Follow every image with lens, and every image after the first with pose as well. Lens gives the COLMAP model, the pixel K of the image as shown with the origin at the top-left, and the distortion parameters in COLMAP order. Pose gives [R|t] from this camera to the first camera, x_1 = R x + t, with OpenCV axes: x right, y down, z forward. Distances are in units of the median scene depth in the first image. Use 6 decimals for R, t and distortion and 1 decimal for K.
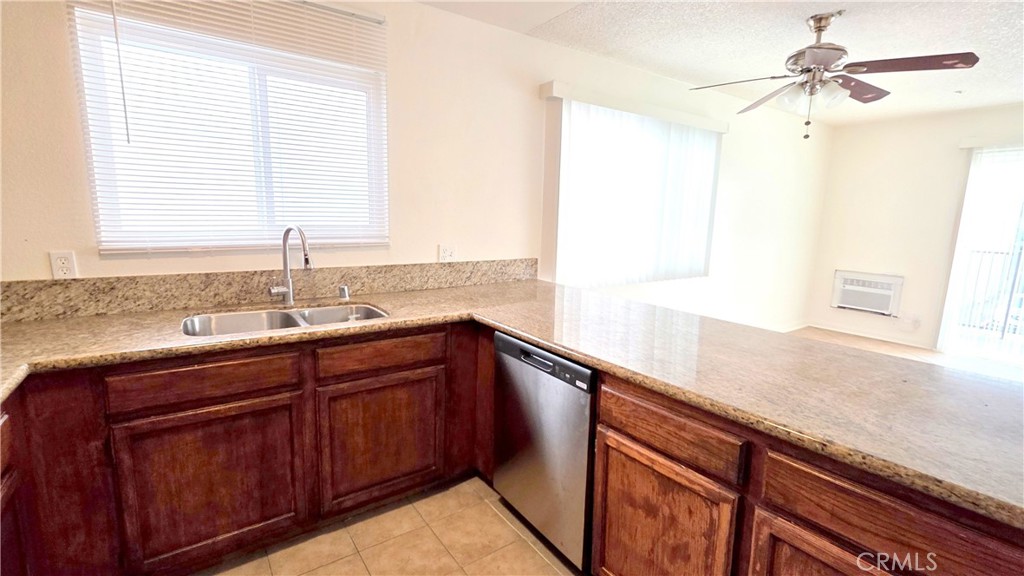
lens RADIAL K [[459.9, 0, 516.7], [0, 459.9, 291.5], [0, 0, 1]] dist [-0.000787, -0.000037]
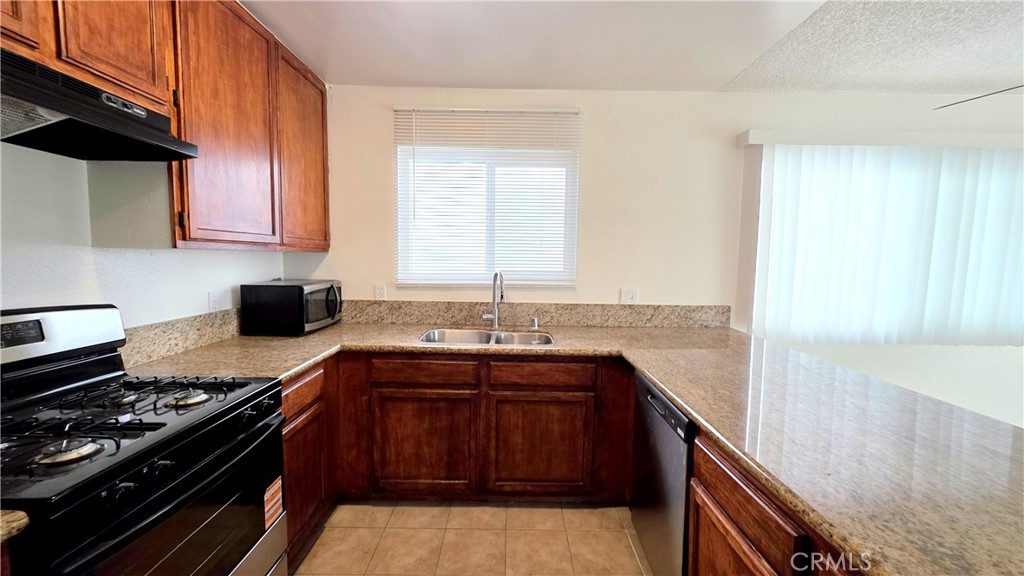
lens RADIAL K [[409.6, 0, 510.7], [0, 409.6, 290.2], [0, 0, 1]] dist [0.000613, -0.000202]
pose [[0.815343, 0.037709, -0.577749, 0.282554], [-0.092217, 0.993596, -0.065290, -0.009380], [0.571587, 0.106512, 0.813599, 0.029736]]
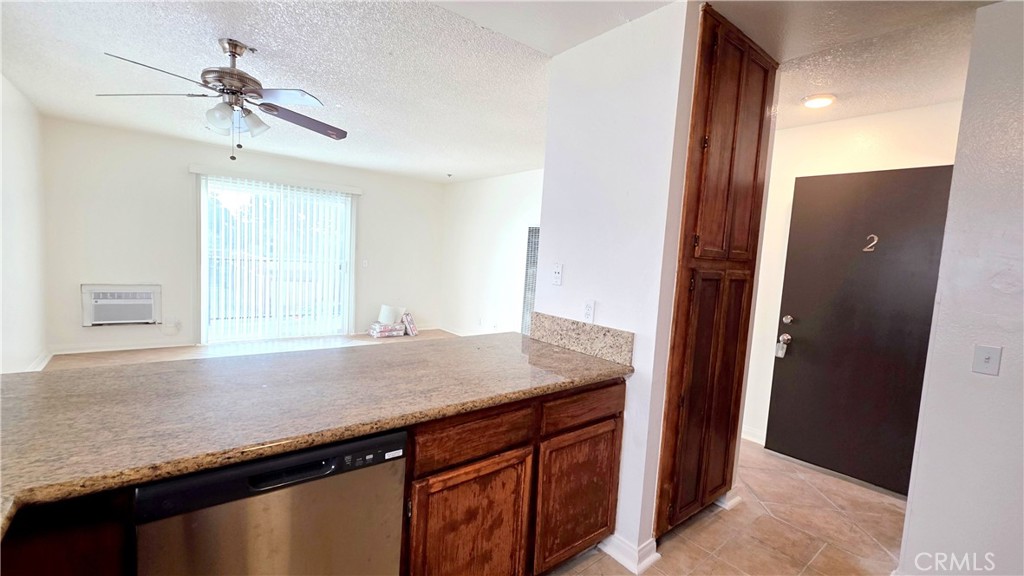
lens RADIAL K [[433.0, 0, 514.6], [0, 433.0, 291.2], [0, 0, 1]] dist [0.001539, 0.000208]
pose [[-0.066072, -0.110200, 0.991711, -0.522374], [0.101077, 0.988031, 0.116525, -0.135424], [-0.992682, 0.107938, -0.054142, 0.654704]]
